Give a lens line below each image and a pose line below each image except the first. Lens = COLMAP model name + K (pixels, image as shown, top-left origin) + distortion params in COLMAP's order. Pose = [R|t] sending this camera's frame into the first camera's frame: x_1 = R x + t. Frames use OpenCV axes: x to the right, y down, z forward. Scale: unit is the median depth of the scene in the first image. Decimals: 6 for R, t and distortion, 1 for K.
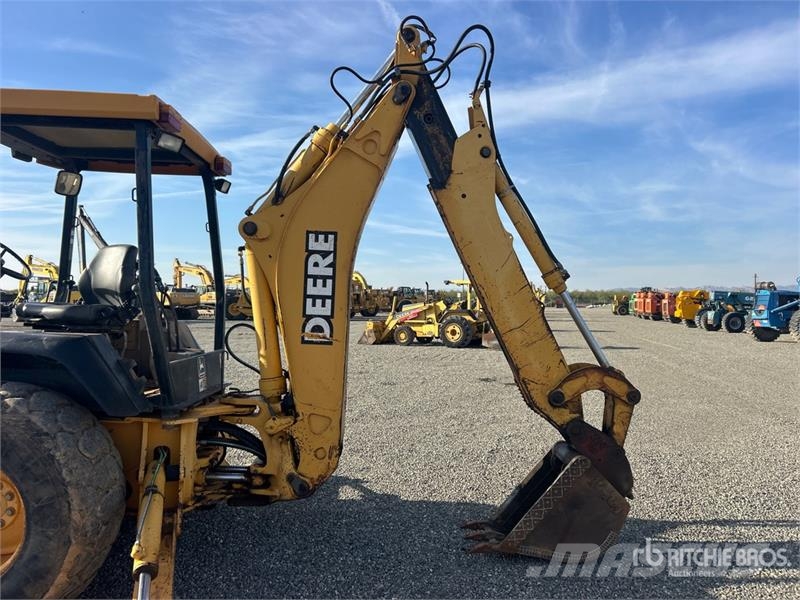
lens RADIAL K [[597.5, 0, 407.9], [0, 597.5, 304.1], [0, 0, 1]] dist [0.066914, -0.078732]
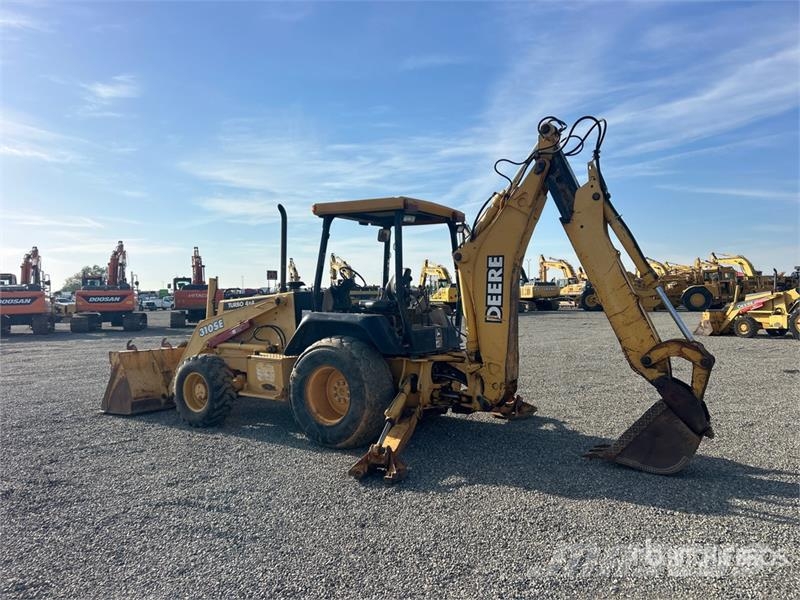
lens RADIAL K [[597.5, 0, 407.9], [0, 597.5, 304.1], [0, 0, 1]] dist [0.066914, -0.078732]
pose [[0.821514, -0.008594, -0.570124, 0.591088], [0.016707, 0.999820, 0.009004, -0.003945], [0.569944, -0.016922, 0.821509, -0.509262]]
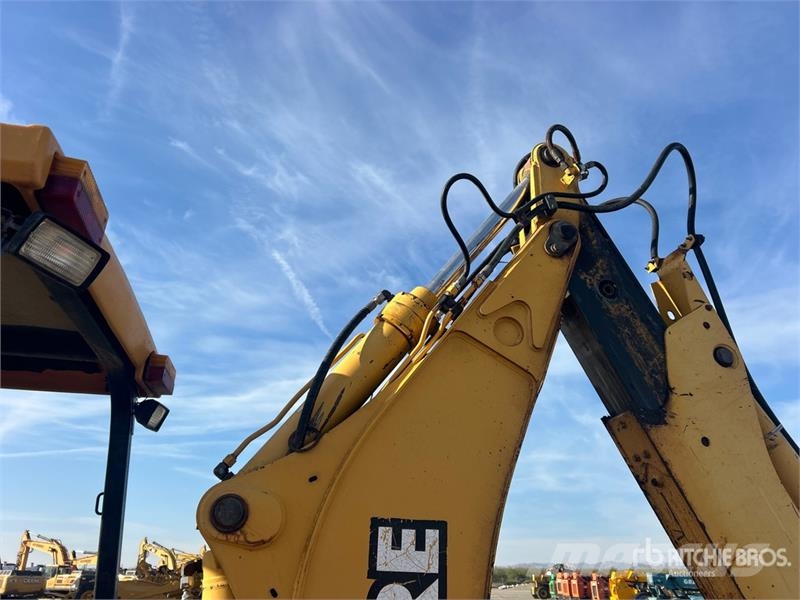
lens RADIAL K [[600.4, 0, 406.4], [0, 600.4, 297.2], [0, 0, 1]] dist [0.048719, -0.060339]
pose [[0.986814, 0.061606, 0.149678, -0.207431], [0.008420, 0.903945, -0.427565, -0.080562], [-0.161641, 0.423187, 0.891507, 0.554839]]
